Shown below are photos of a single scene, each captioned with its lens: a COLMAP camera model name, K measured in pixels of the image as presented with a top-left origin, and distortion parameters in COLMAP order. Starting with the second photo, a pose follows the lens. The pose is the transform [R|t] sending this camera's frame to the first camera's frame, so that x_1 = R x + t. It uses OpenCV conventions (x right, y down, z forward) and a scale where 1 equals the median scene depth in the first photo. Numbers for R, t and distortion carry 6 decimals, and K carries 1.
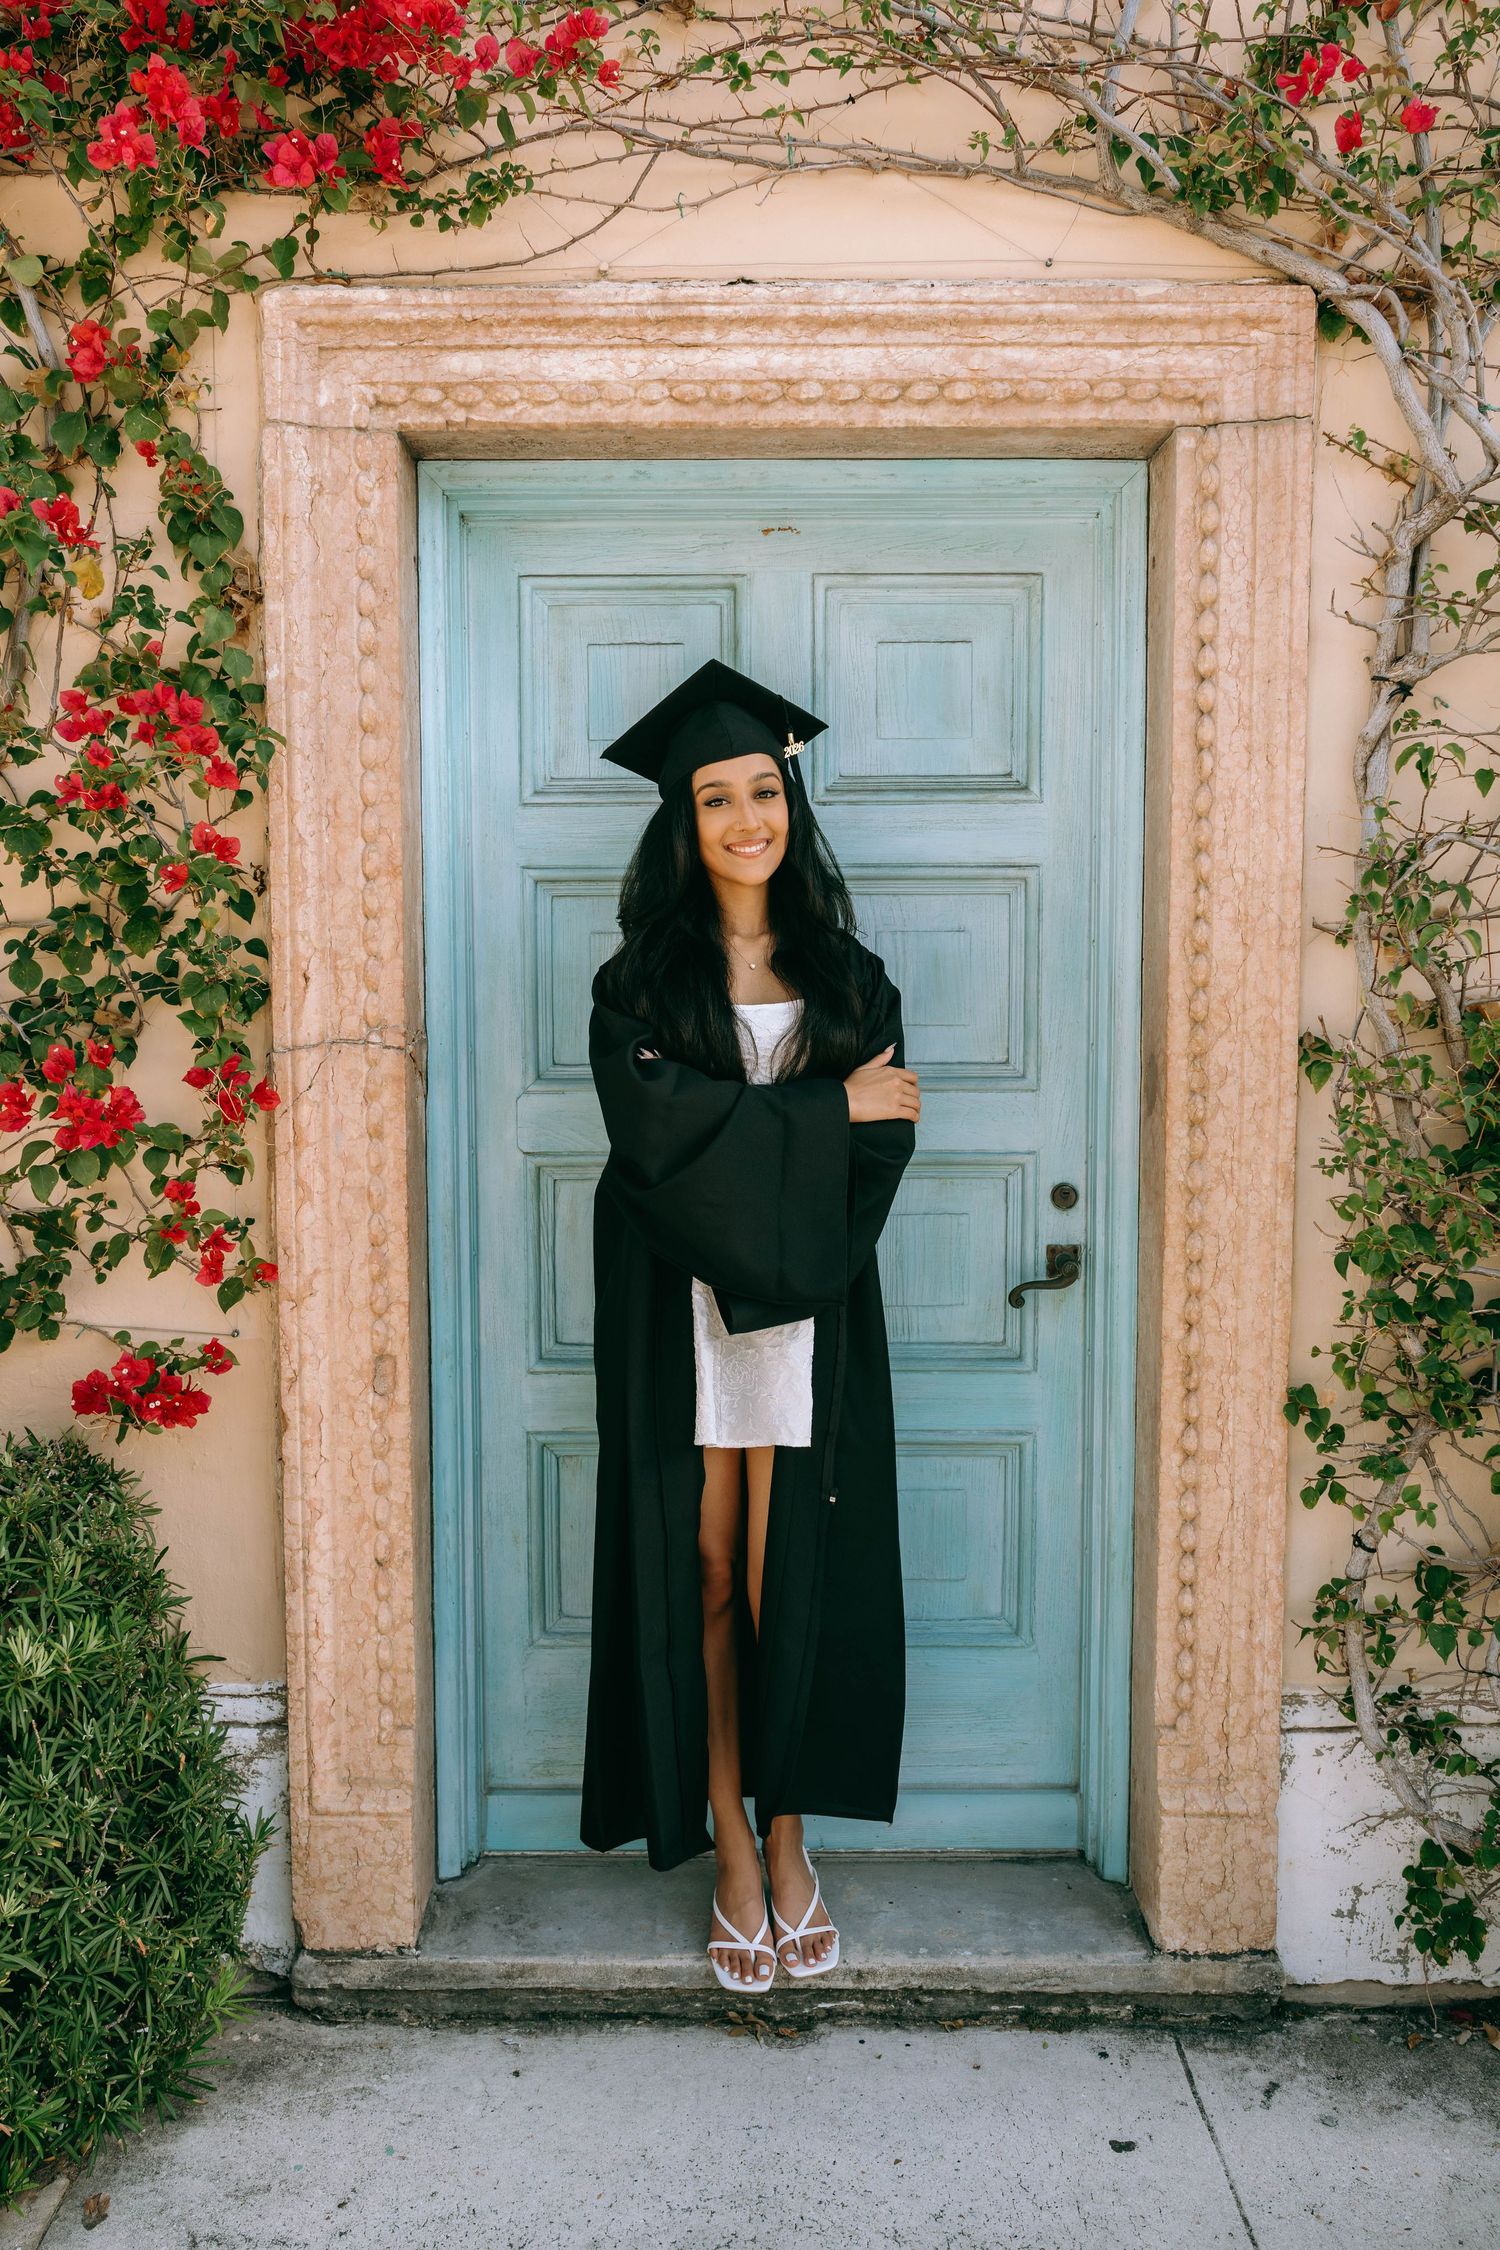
lens RADIAL K [[1775.9, 0, 750.0], [0, 1775.9, 1125.0], [0, 0, 1]] dist [0.005426, 0.003660]
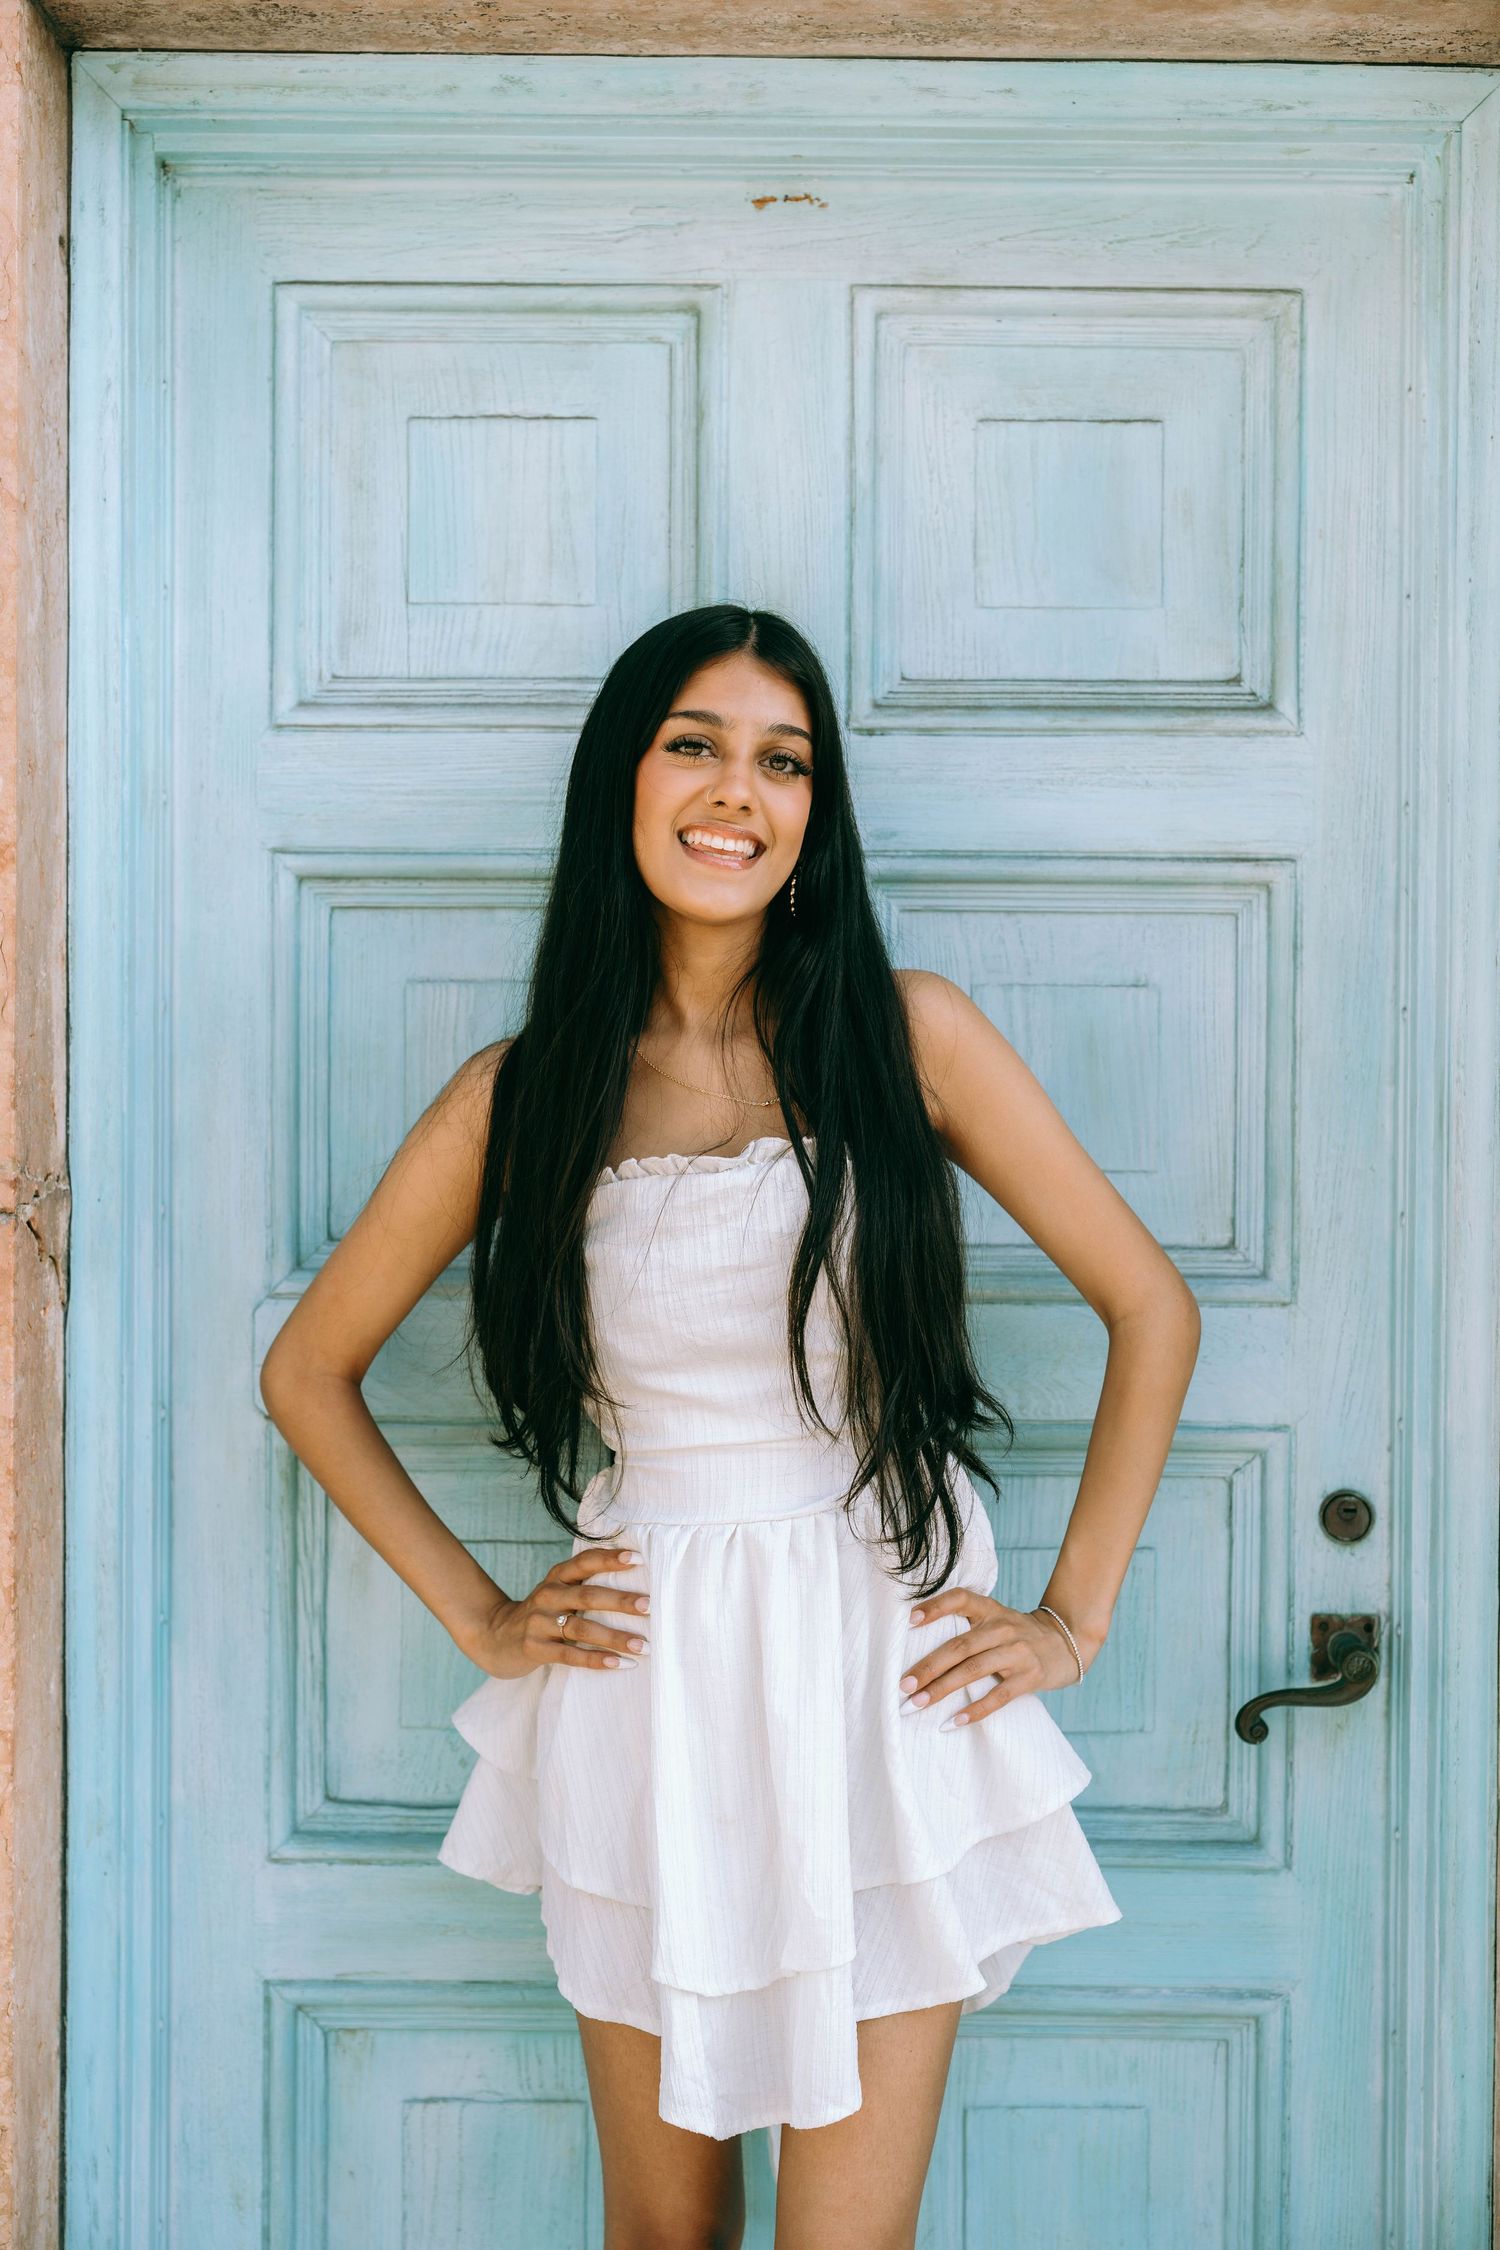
lens RADIAL K [[3046.3, 0, 789.1], [0, 3046.3, 1123.4], [0, 0, 1]] dist [-0.002095, 0.049235]
pose [[0.999870, 0.009362, 0.013111, 0.008983], [-0.008557, 0.998150, -0.060194, -0.019620], [-0.013651, 0.060074, 0.998101, 0.157950]]
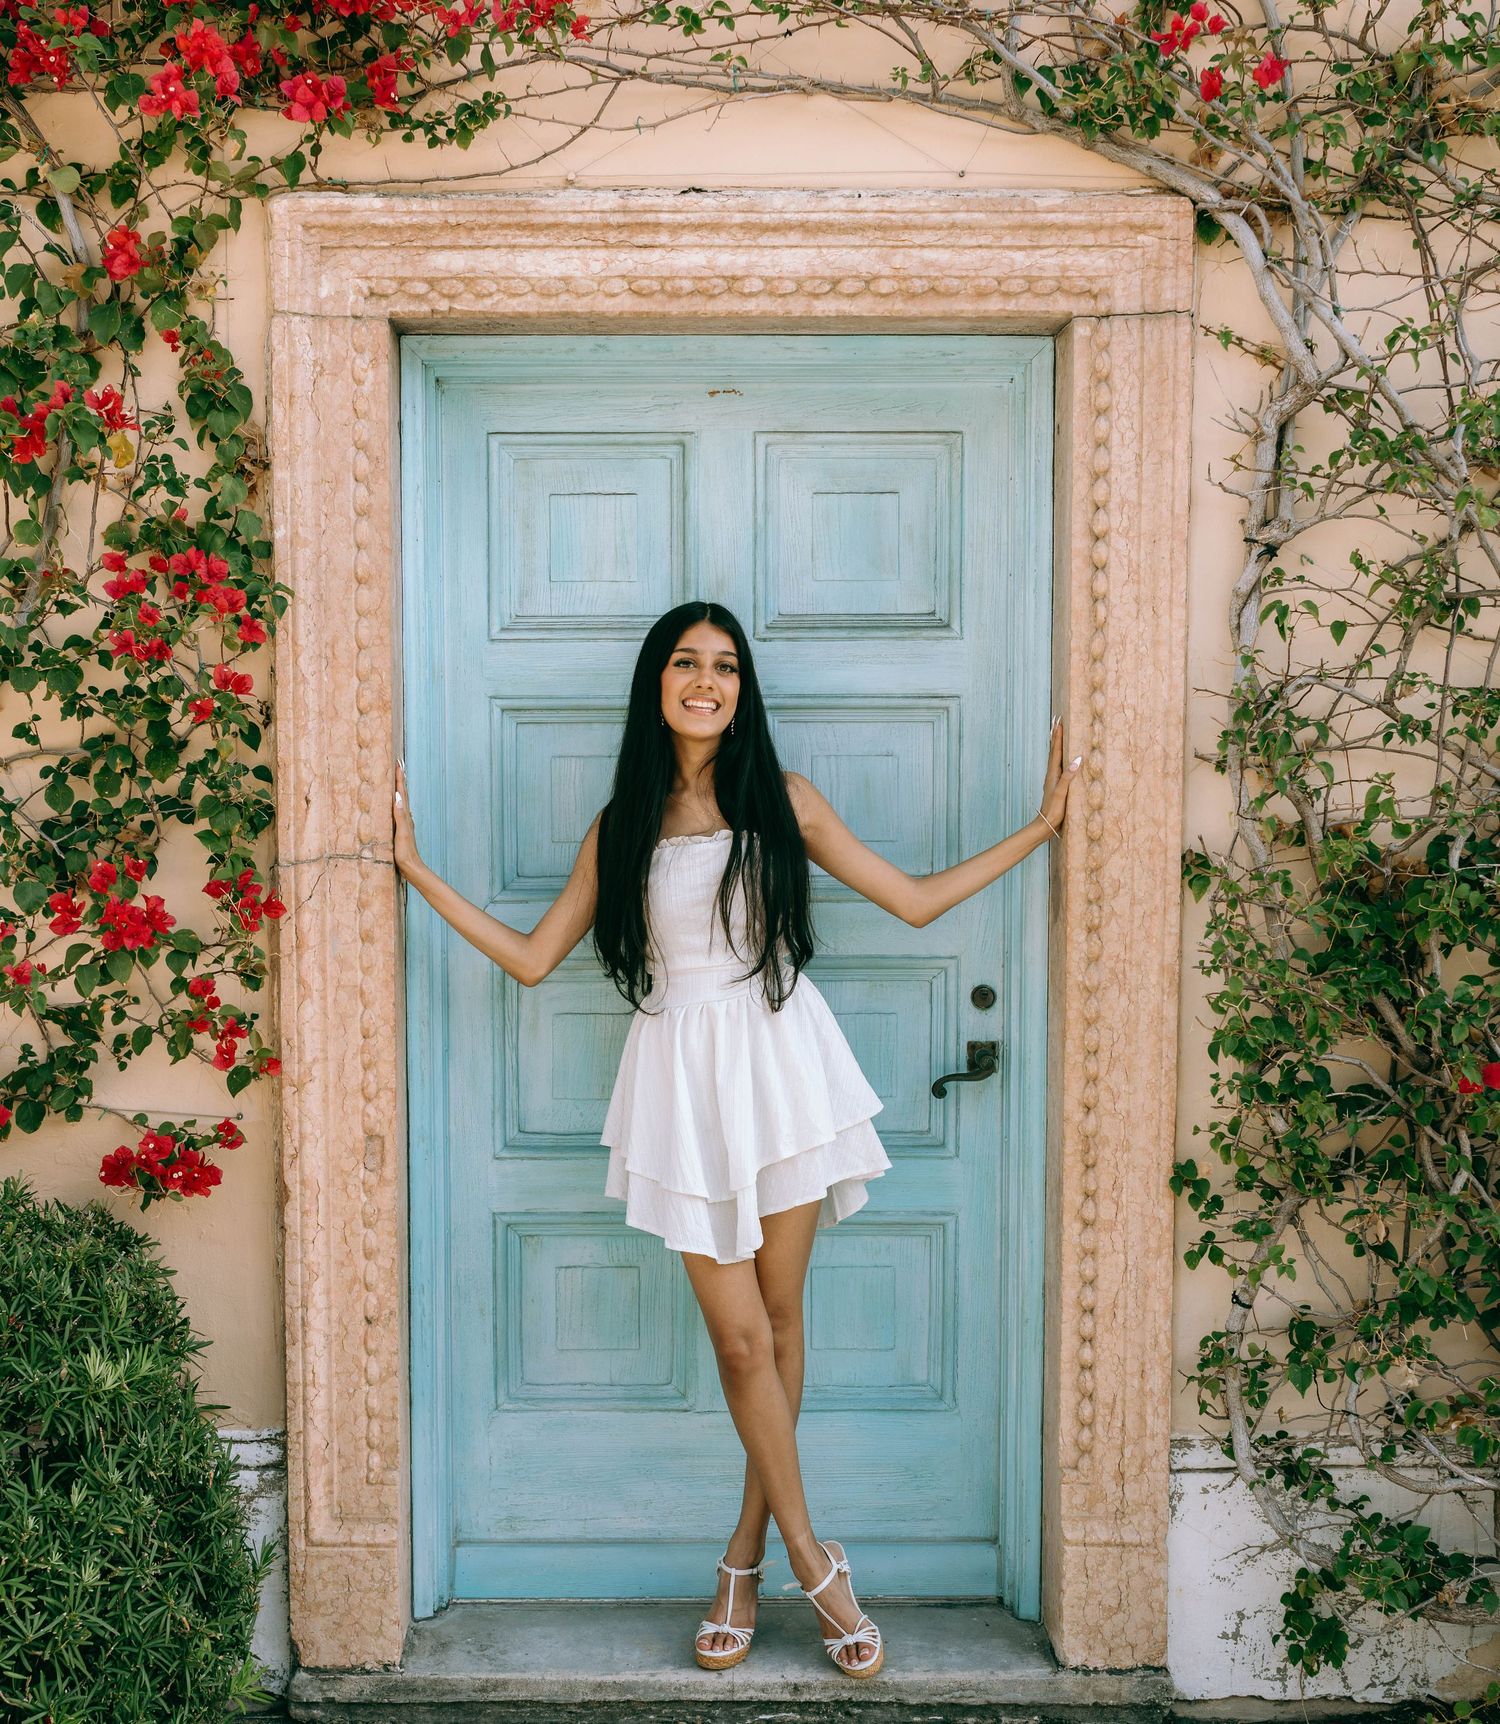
lens RADIAL K [[2054.7, 0, 657.8], [0, 2054.7, 962.2], [0, 0, 1]] dist [0.031516, -0.029917]
pose [[0.999920, 0.000488, -0.012666, -0.009454], [-0.000406, 0.999979, 0.006459, 0.011779], [0.012669, -0.006453, 0.999899, -0.311099]]
